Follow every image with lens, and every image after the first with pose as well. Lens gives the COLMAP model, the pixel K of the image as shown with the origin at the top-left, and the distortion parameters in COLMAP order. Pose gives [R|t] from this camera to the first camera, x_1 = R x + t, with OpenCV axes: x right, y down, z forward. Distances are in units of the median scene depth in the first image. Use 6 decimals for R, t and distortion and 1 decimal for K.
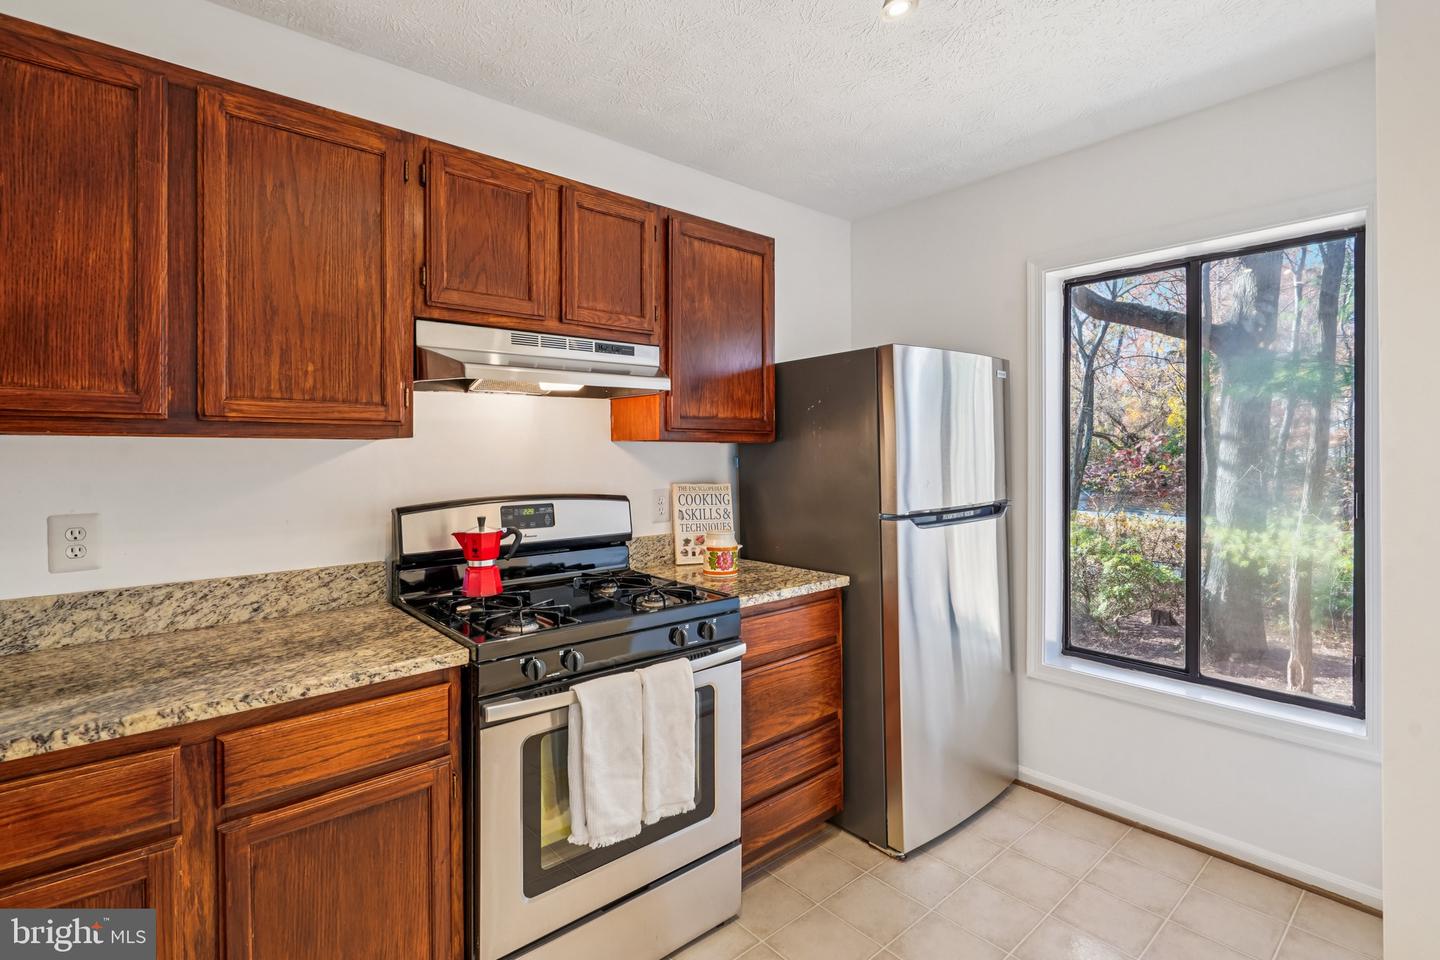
lens RADIAL K [[673.0, 0, 707.1], [0, 673.0, 454.0], [0, 0, 1]] dist [0.000215, -0.000250]
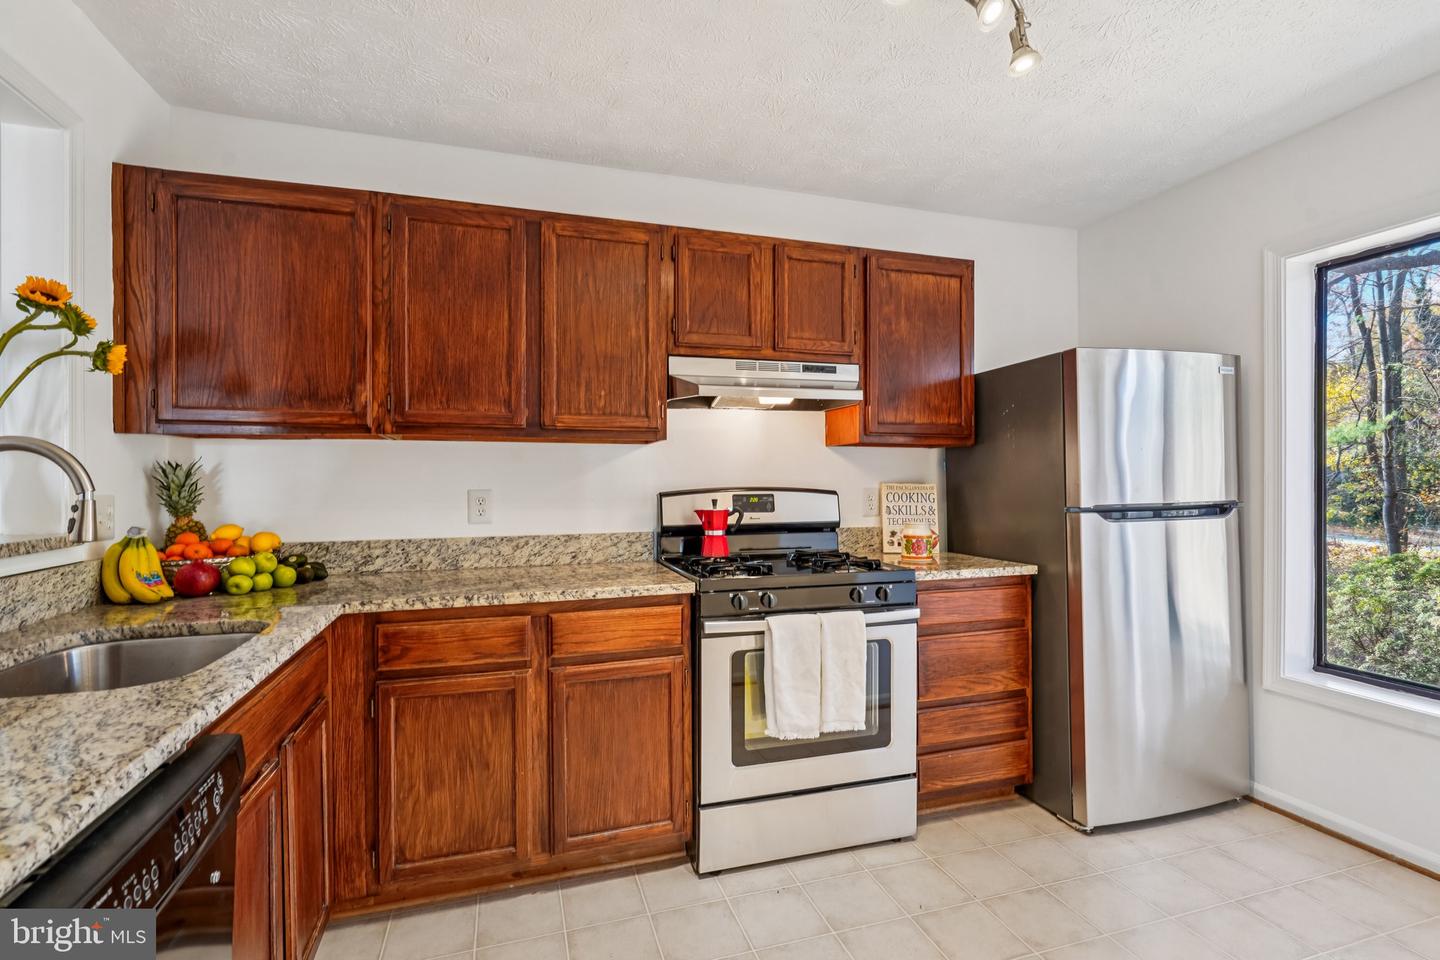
lens RADIAL K [[667.8, 0, 720.0], [0, 667.8, 480.0], [0, 0, 1]] dist [0.000540, 0.000417]
pose [[0.921492, 0.001093, -0.388395, 0.202788], [-0.001512, 0.999999, -0.000774, 0.058326], [0.388393, 0.001300, 0.921493, -0.239569]]
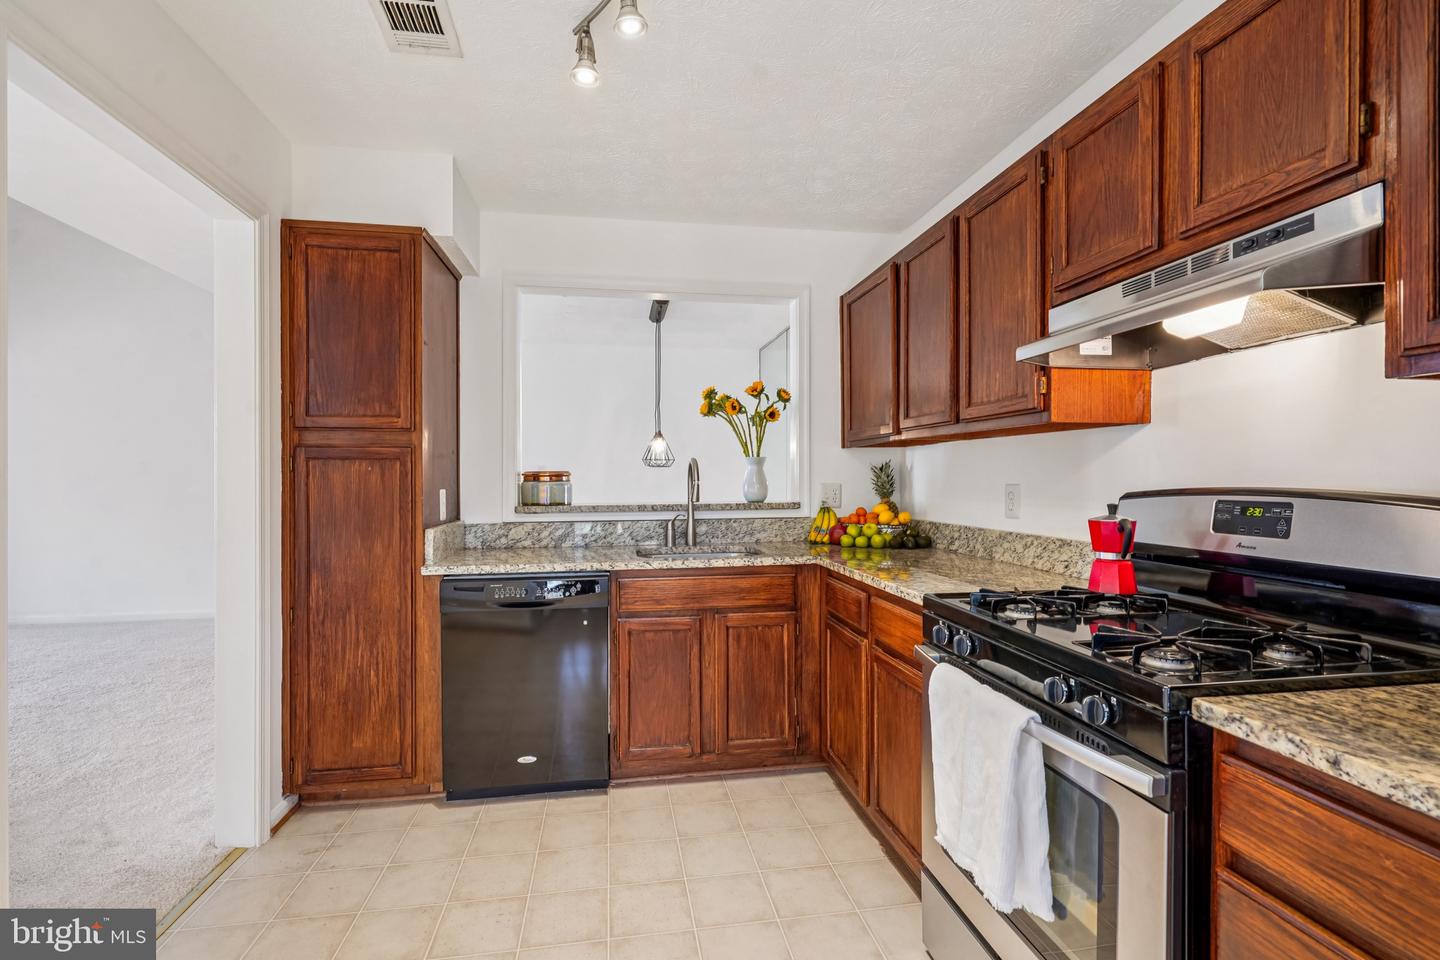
lens RADIAL K [[660.7, 0, 714.9], [0, 660.7, 473.9], [0, 0, 1]] dist [-0.000981, -0.000807]
pose [[-0.513141, 0.002716, -0.858300, 0.703000], [0.003941, 0.999992, 0.000808, 0.052990], [0.858296, -0.002967, -0.513147, 1.040299]]
